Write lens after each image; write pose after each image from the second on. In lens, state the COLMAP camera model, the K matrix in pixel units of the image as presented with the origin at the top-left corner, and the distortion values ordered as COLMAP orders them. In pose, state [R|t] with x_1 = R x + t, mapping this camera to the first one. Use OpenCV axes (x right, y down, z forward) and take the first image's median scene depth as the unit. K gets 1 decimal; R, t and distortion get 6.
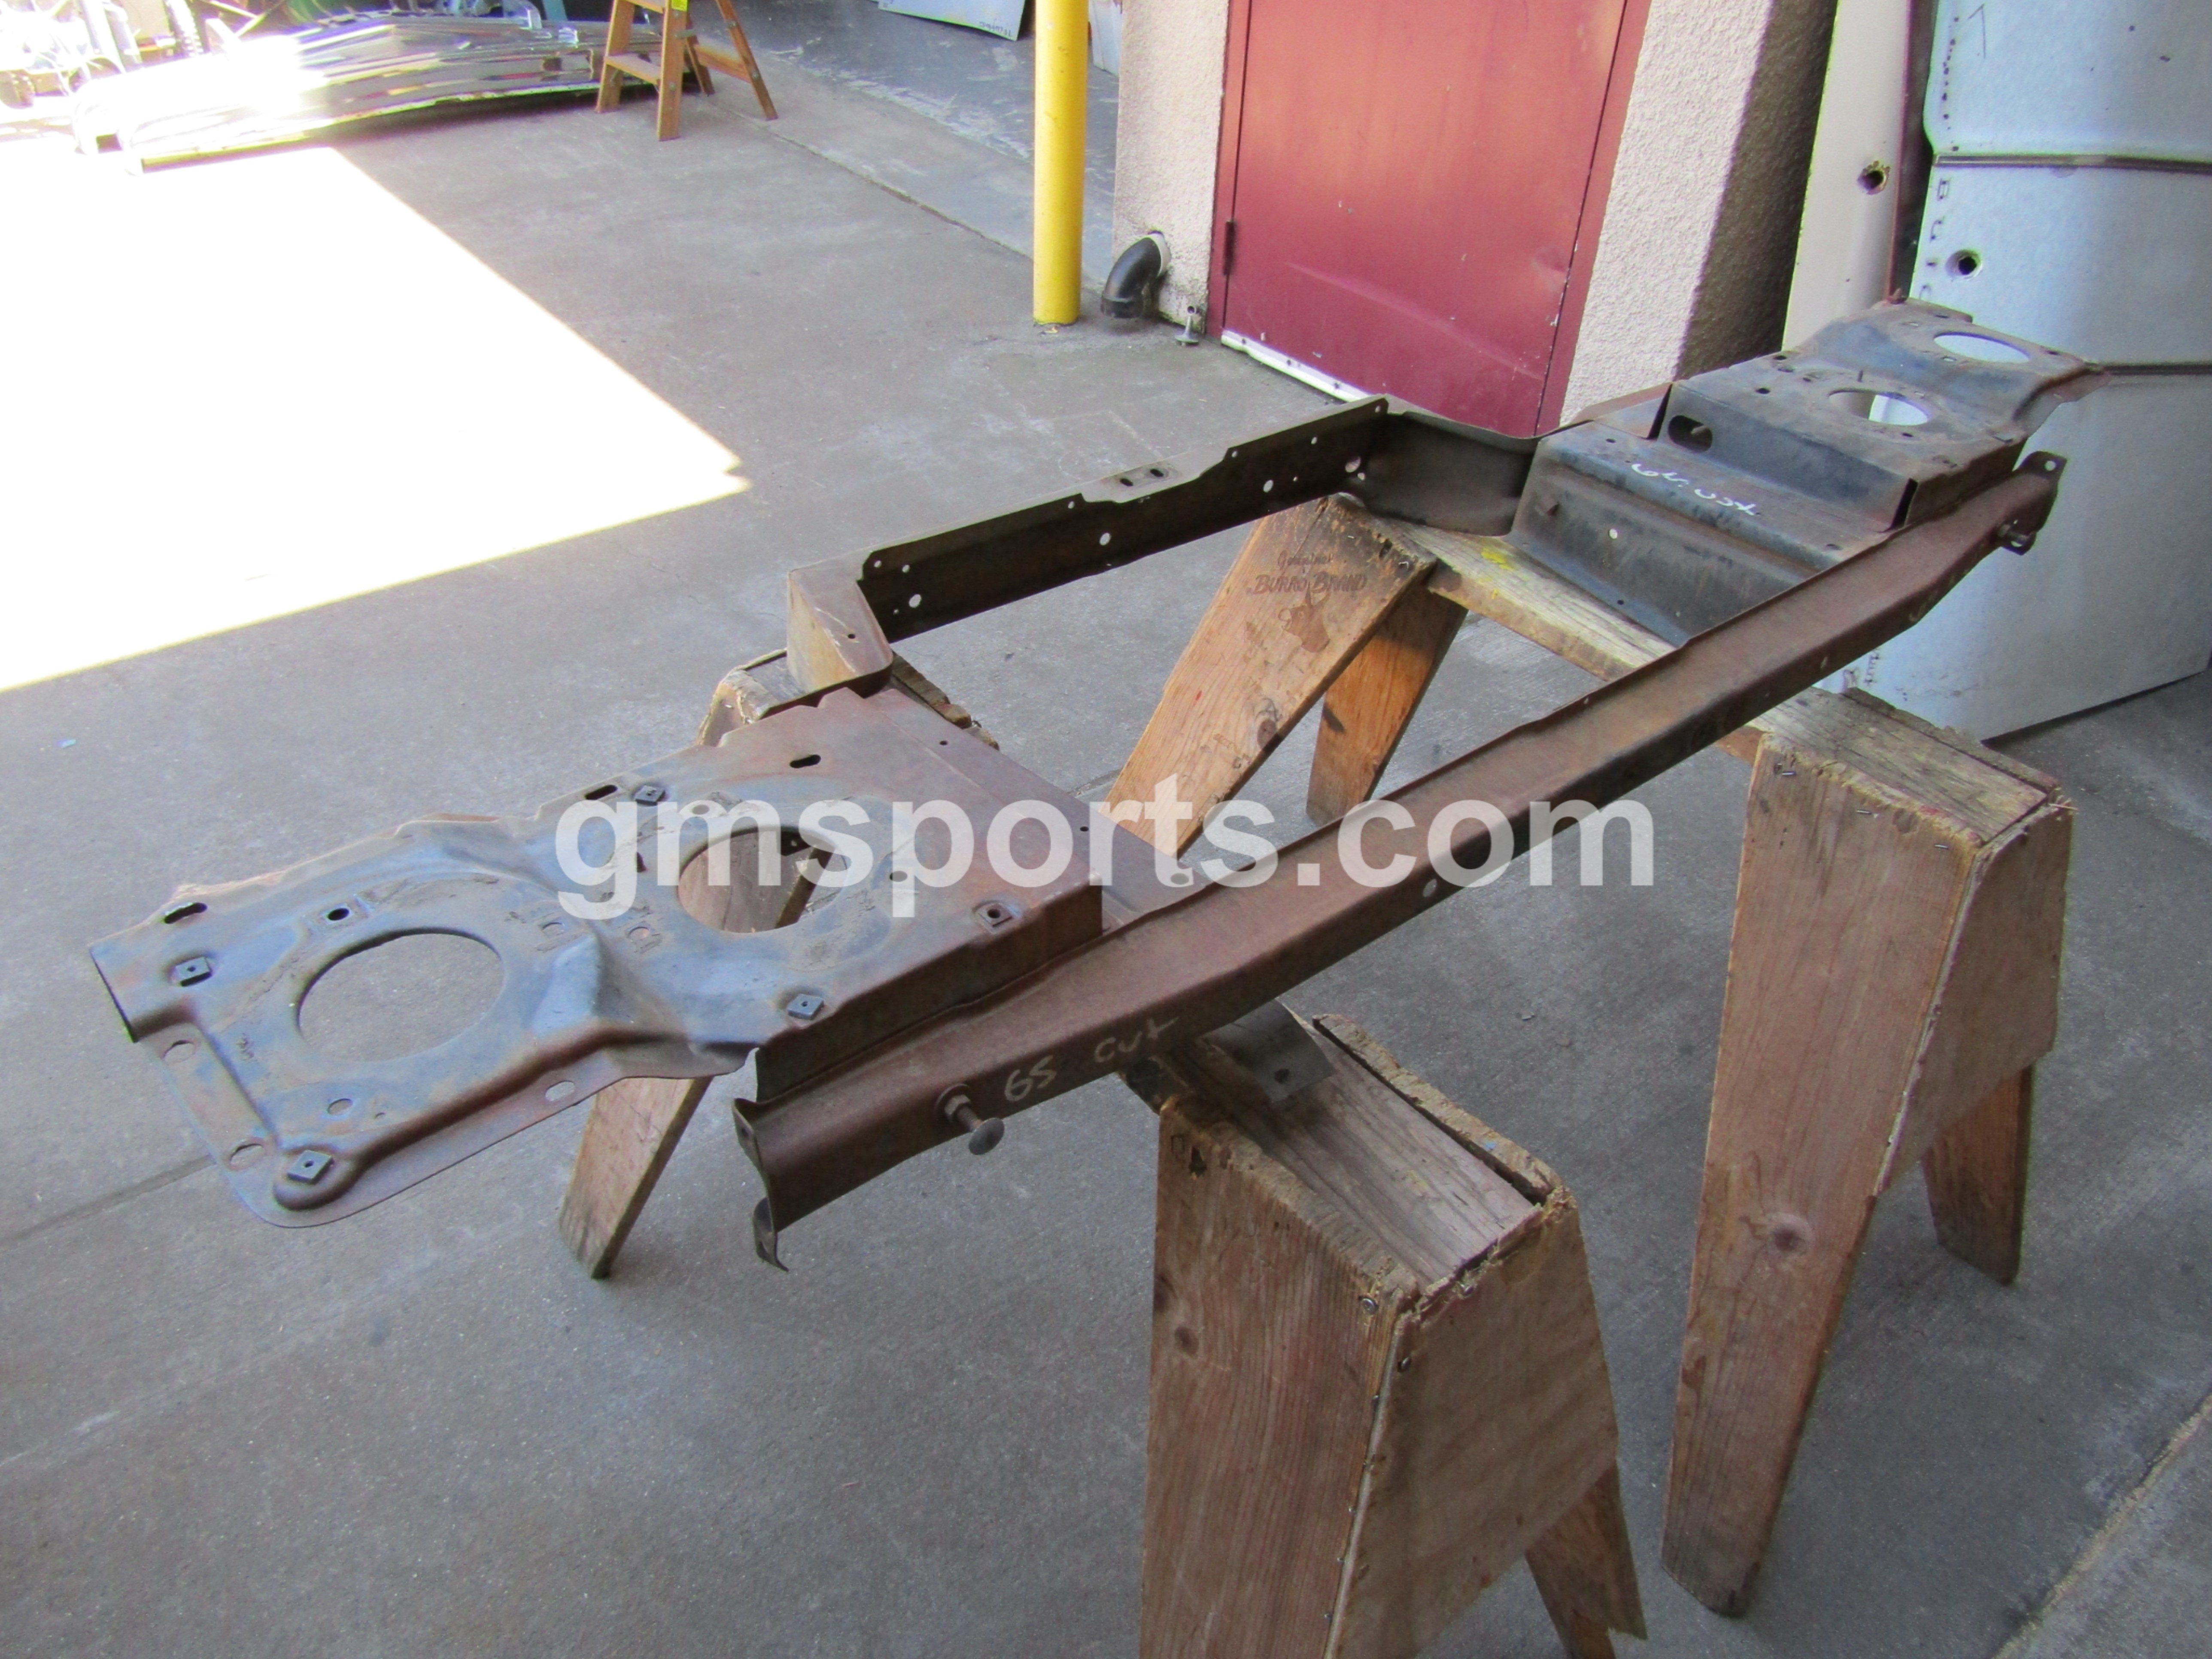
lens RADIAL K [[1576.3, 0, 1119.9], [0, 1576.3, 846.5], [0, 0, 1]] dist [-0.003480, -0.001648]
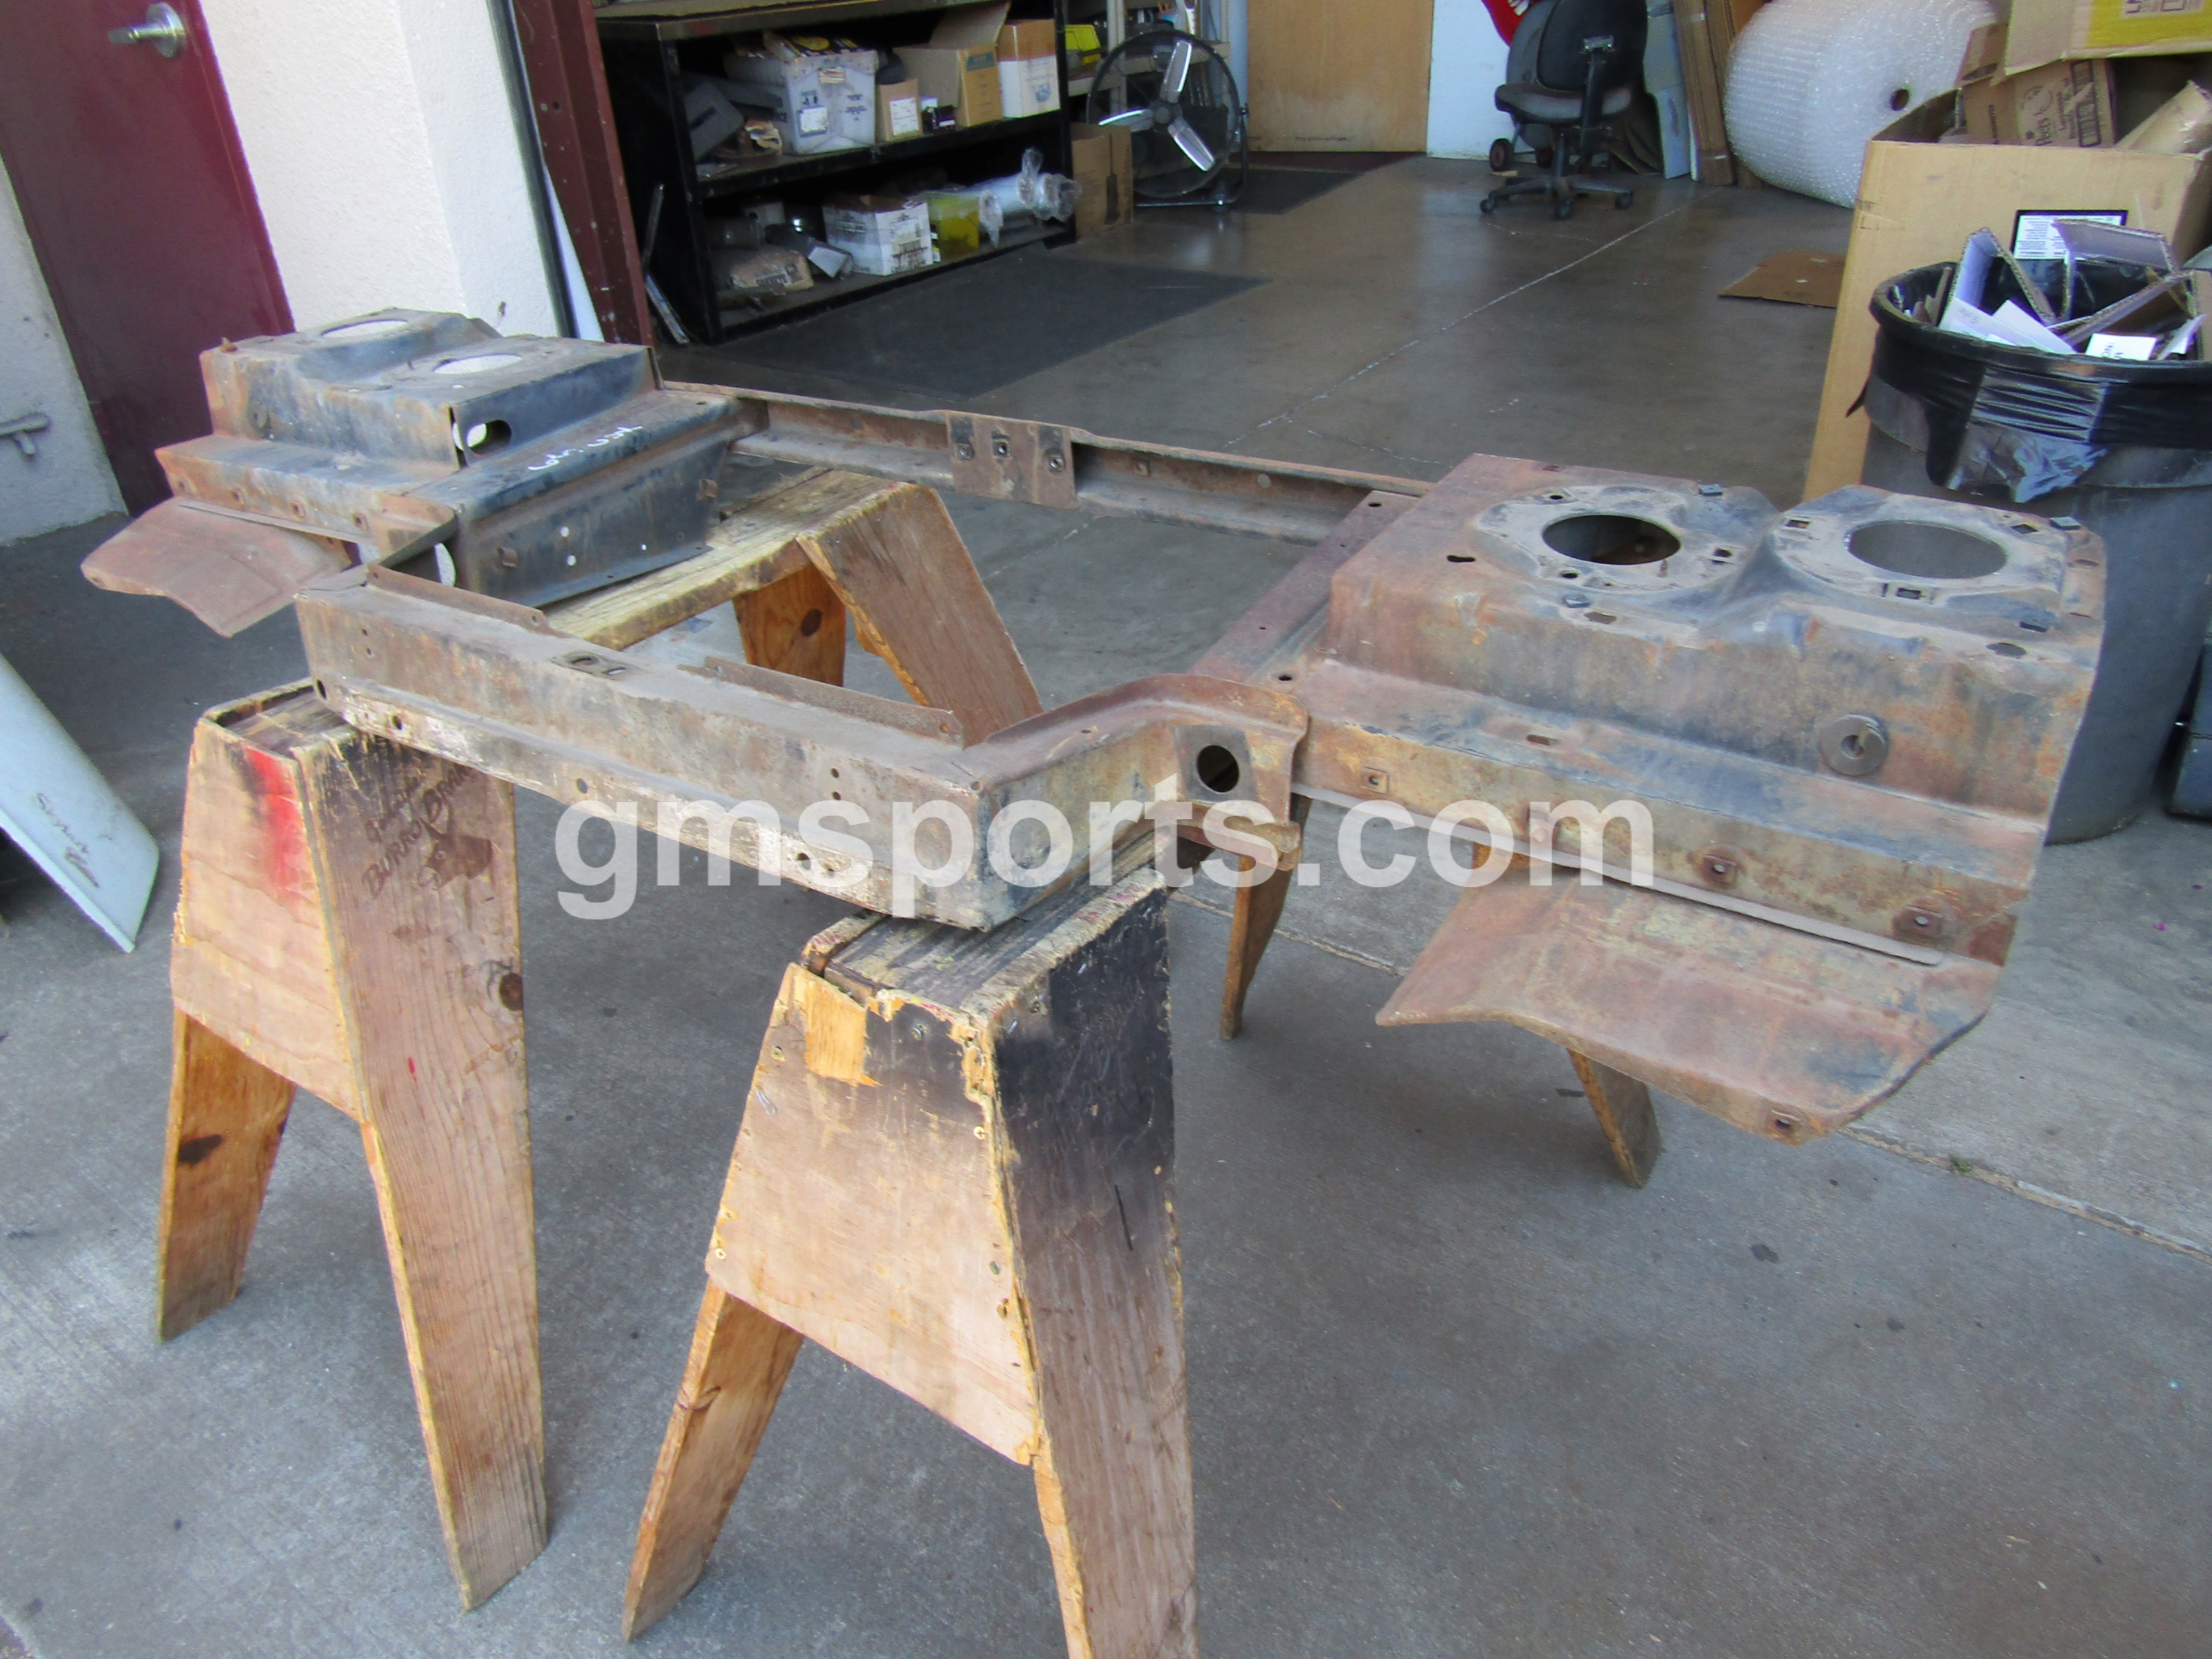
lens RADIAL K [[1576.3, 0, 1098.0], [0, 1576.3, 833.8], [0, 0, 1]] dist [-0.003480, -0.001648]
pose [[-0.283524, -0.526894, 0.801247, -0.622417], [0.614107, 0.541975, 0.573703, -0.411226], [-0.736537, 0.654710, 0.169906, 0.618666]]
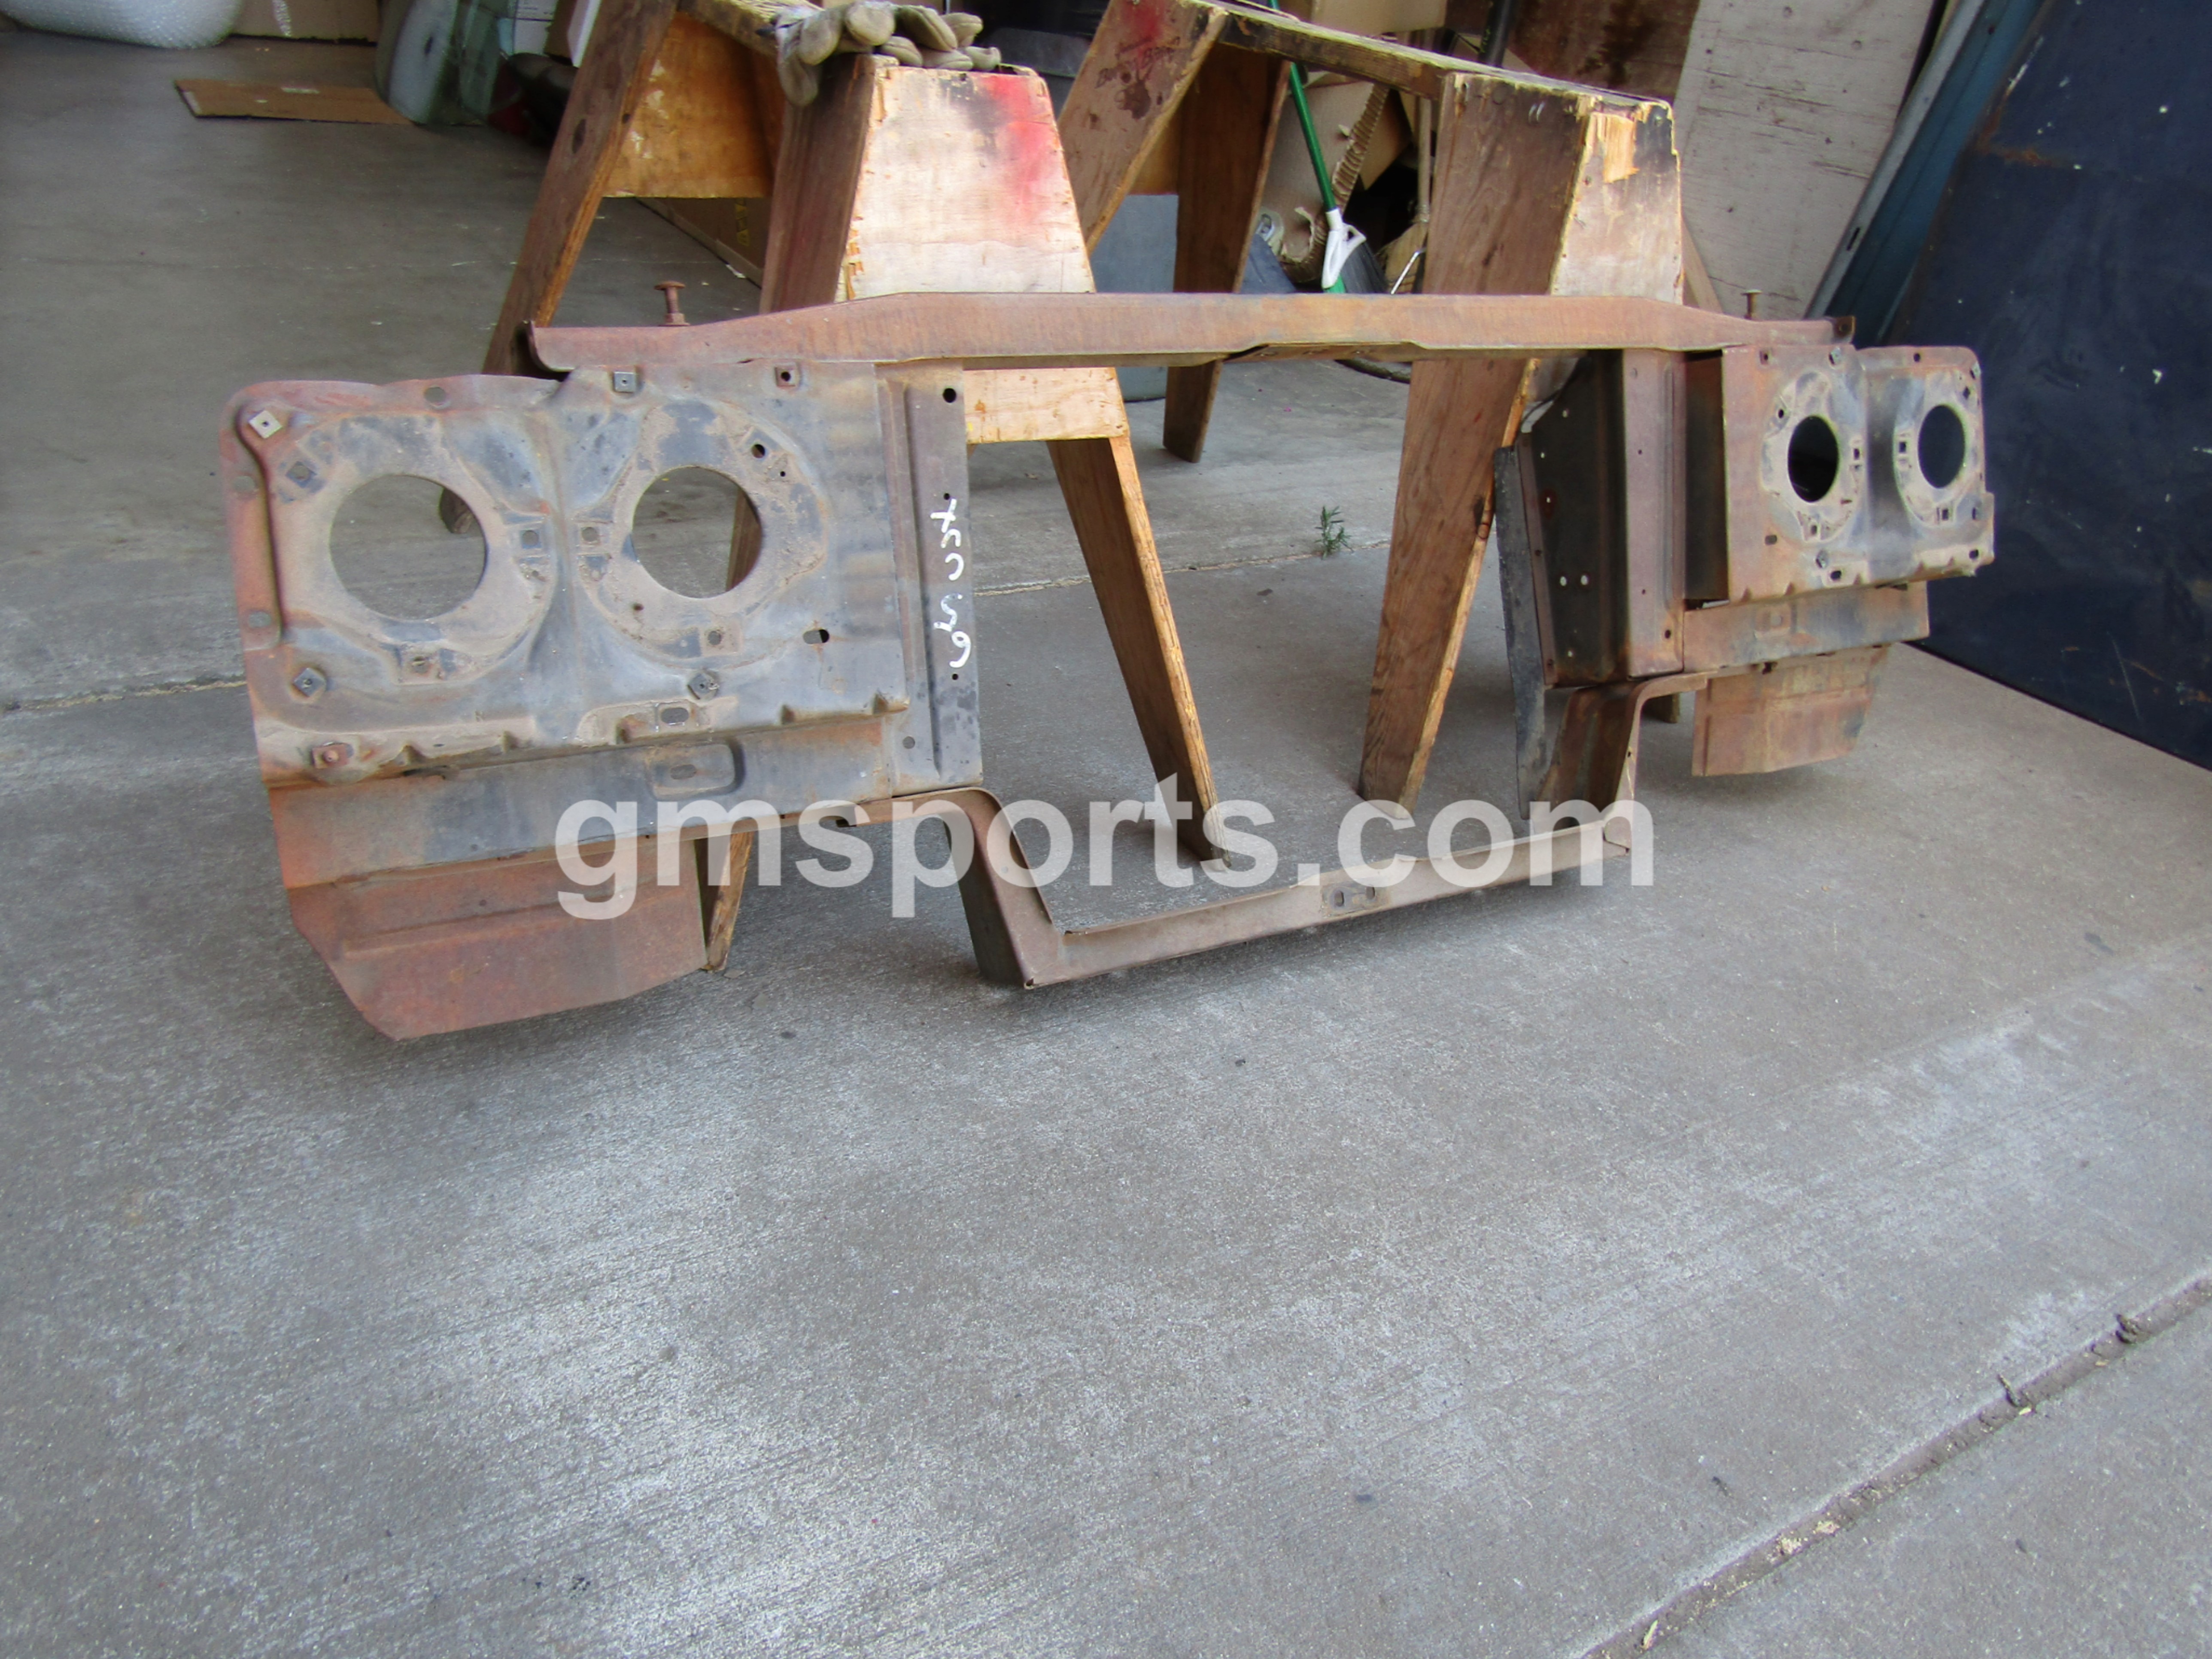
lens RADIAL K [[1576.3, 0, 1111.0], [0, 1576.3, 835.2], [0, 0, 1]] dist [-0.003480, -0.001648]
pose [[-0.981023, -0.191368, 0.031175, 0.150077], [-0.041166, 0.362695, 0.930998, -0.648915], [-0.189470, 0.912047, -0.363690, 1.409095]]
